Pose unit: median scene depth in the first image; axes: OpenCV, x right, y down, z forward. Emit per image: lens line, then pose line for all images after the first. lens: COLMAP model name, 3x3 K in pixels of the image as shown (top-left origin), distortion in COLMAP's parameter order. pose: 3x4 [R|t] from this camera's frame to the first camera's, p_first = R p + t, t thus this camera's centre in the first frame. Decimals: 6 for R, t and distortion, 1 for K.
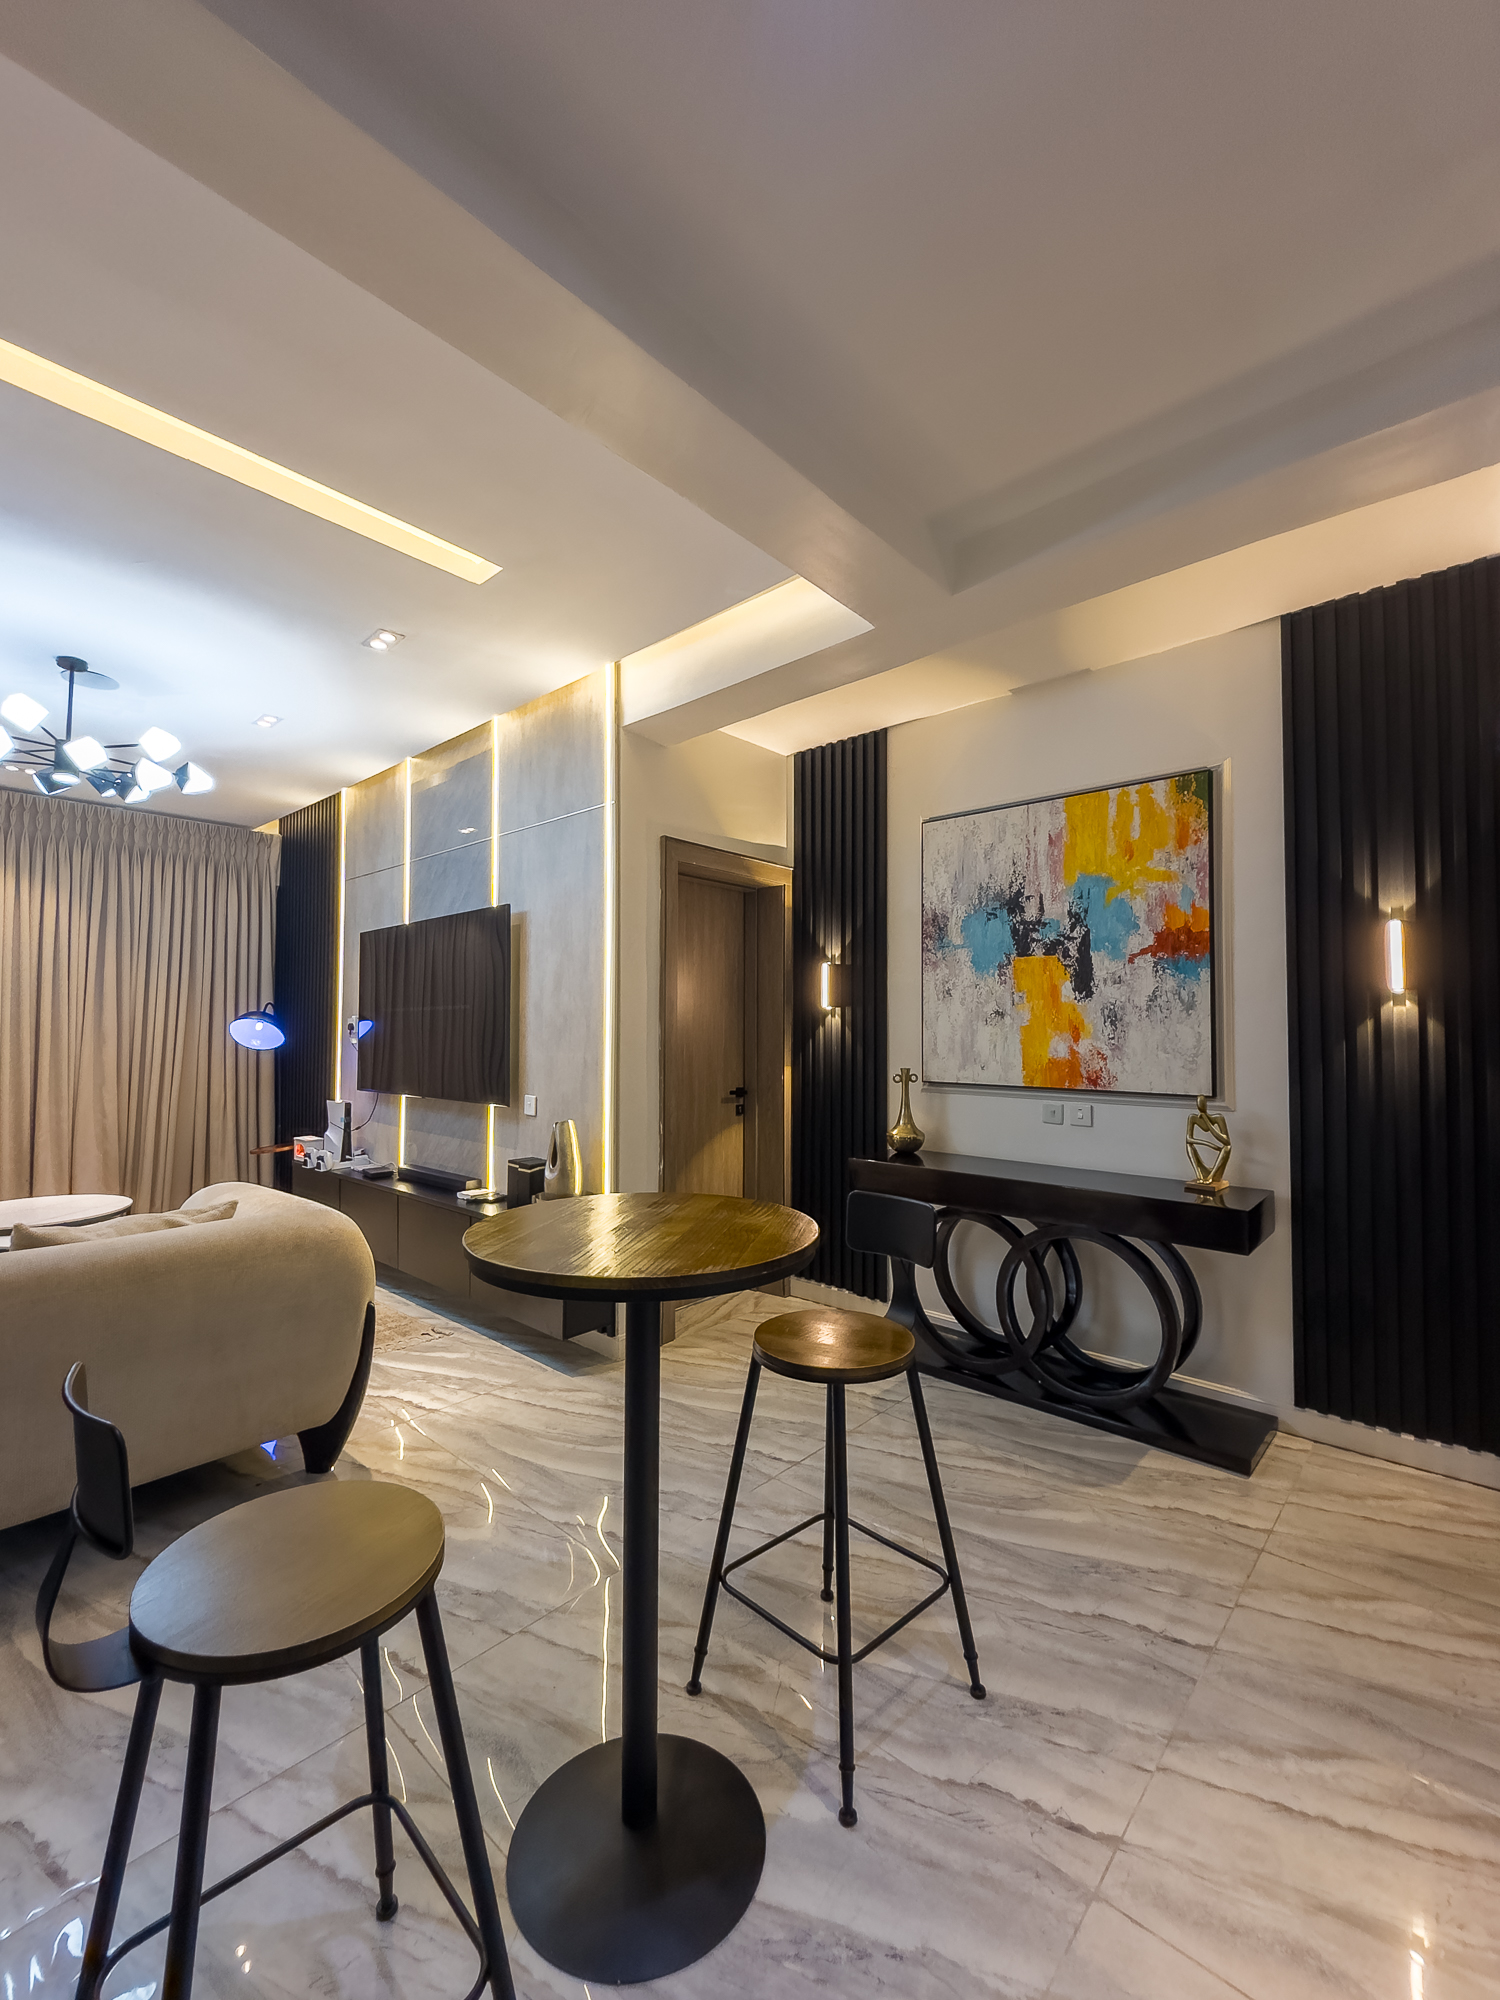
lens RADIAL K [[867.8, 0, 754.9], [0, 867.8, 1011.4], [0, 0, 1]] dist [-0.003032, -0.000439]
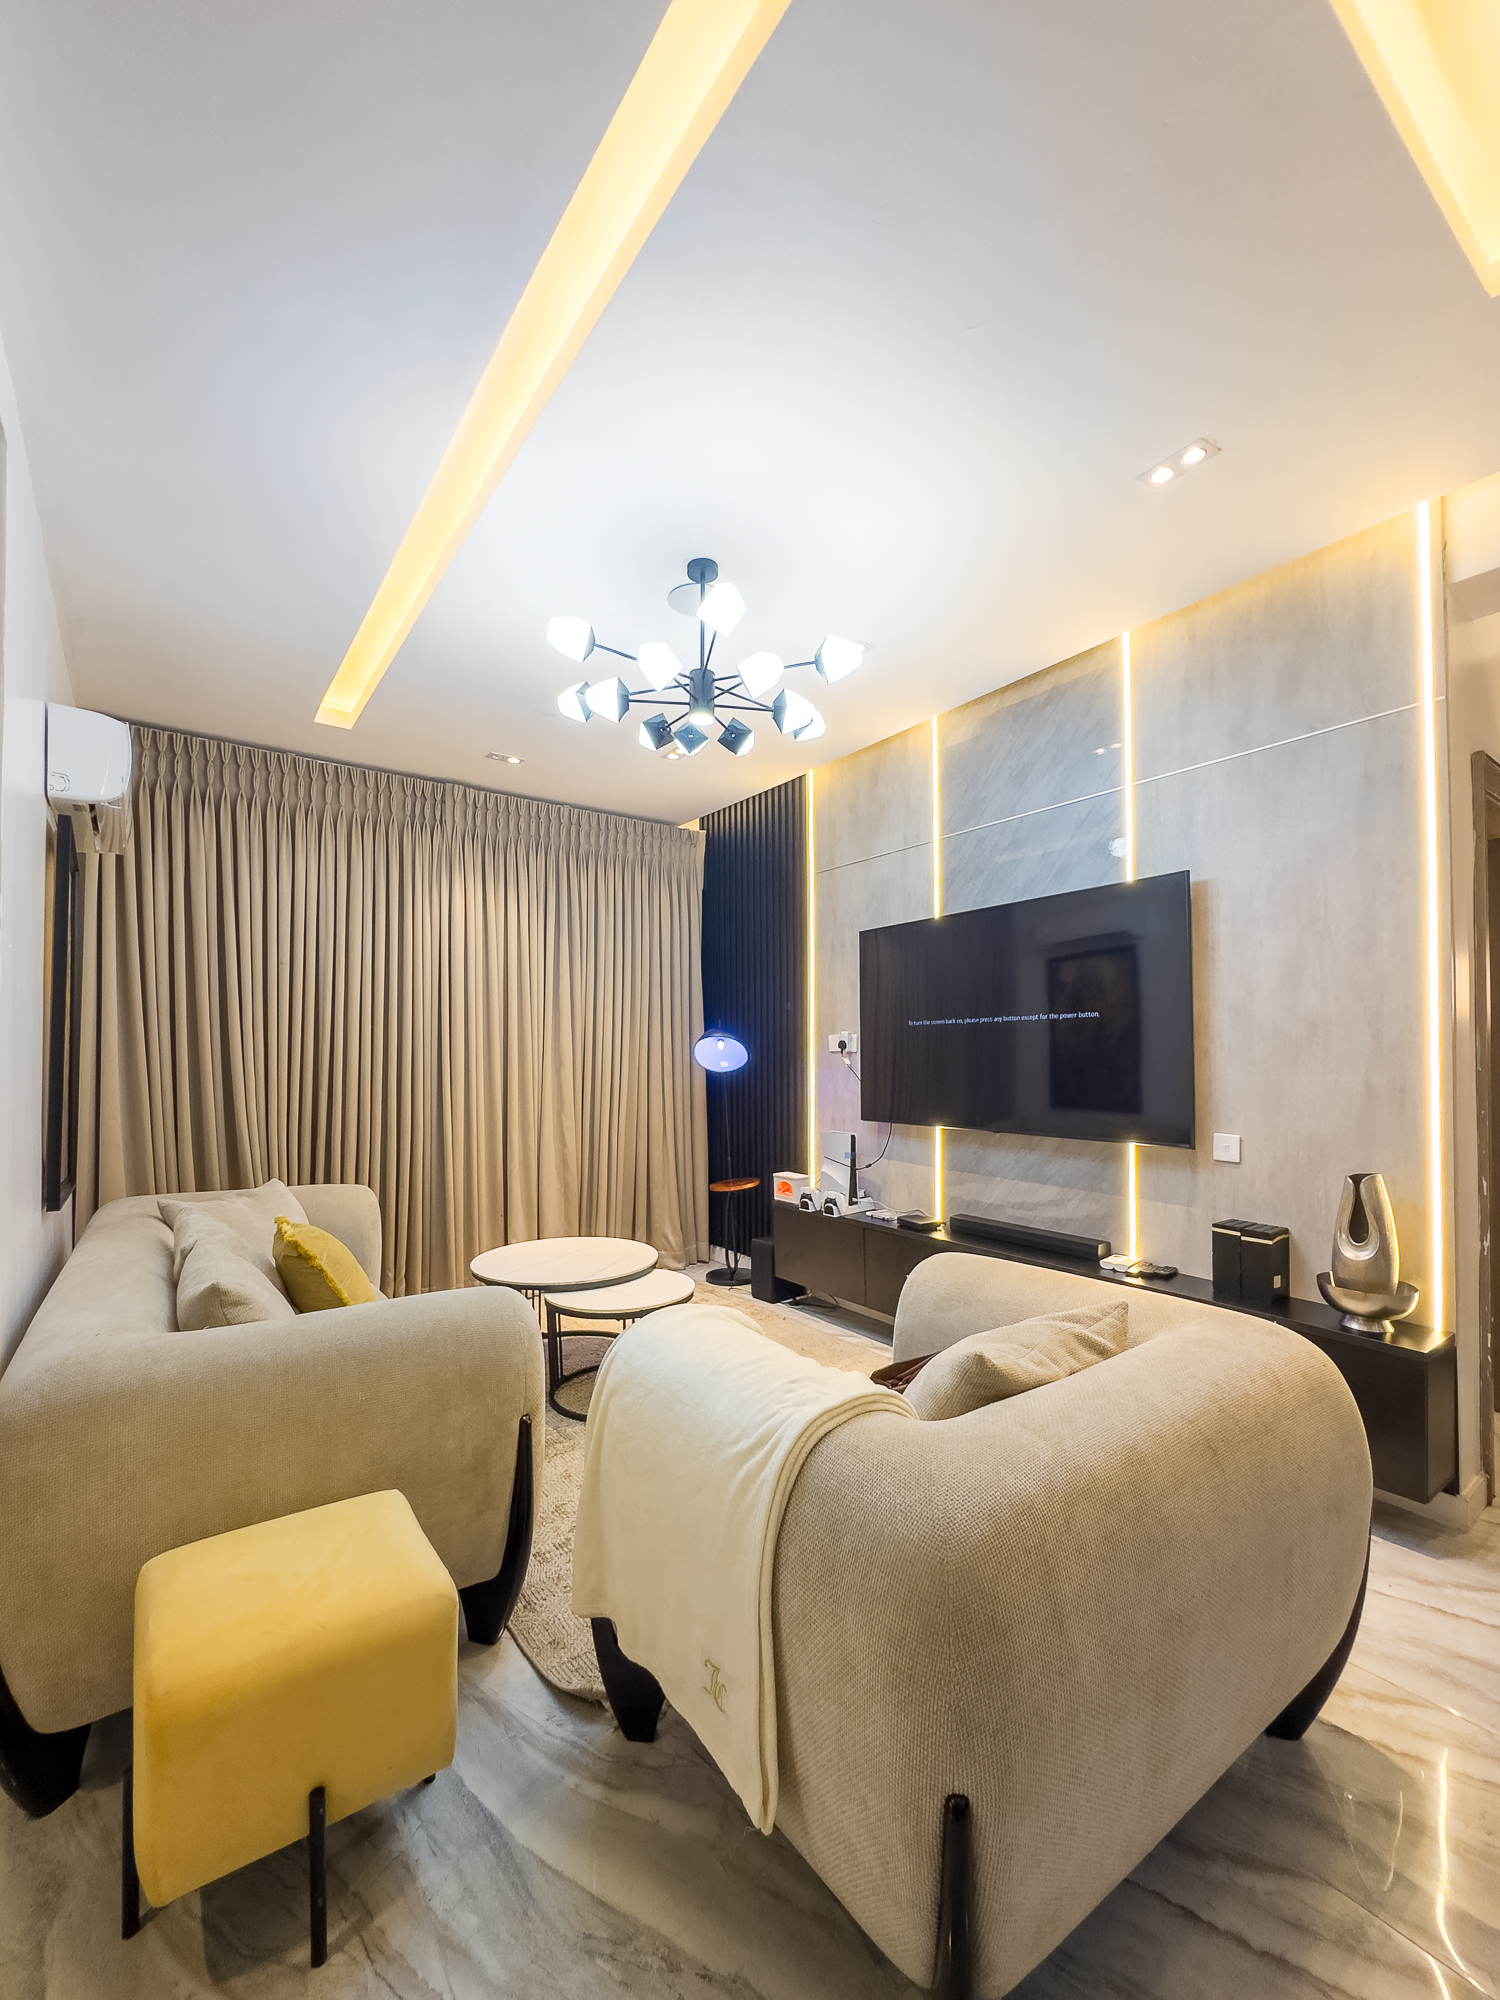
lens RADIAL K [[844.2, 0, 755.8], [0, 844.2, 1039.1], [0, 0, 1]] dist [-0.000114, -0.000107]
pose [[0.980501, -0.012583, -0.196109, -0.413003], [0.014465, 0.999862, 0.008170, 0.005283], [0.195979, -0.010847, 0.980548, 0.189410]]
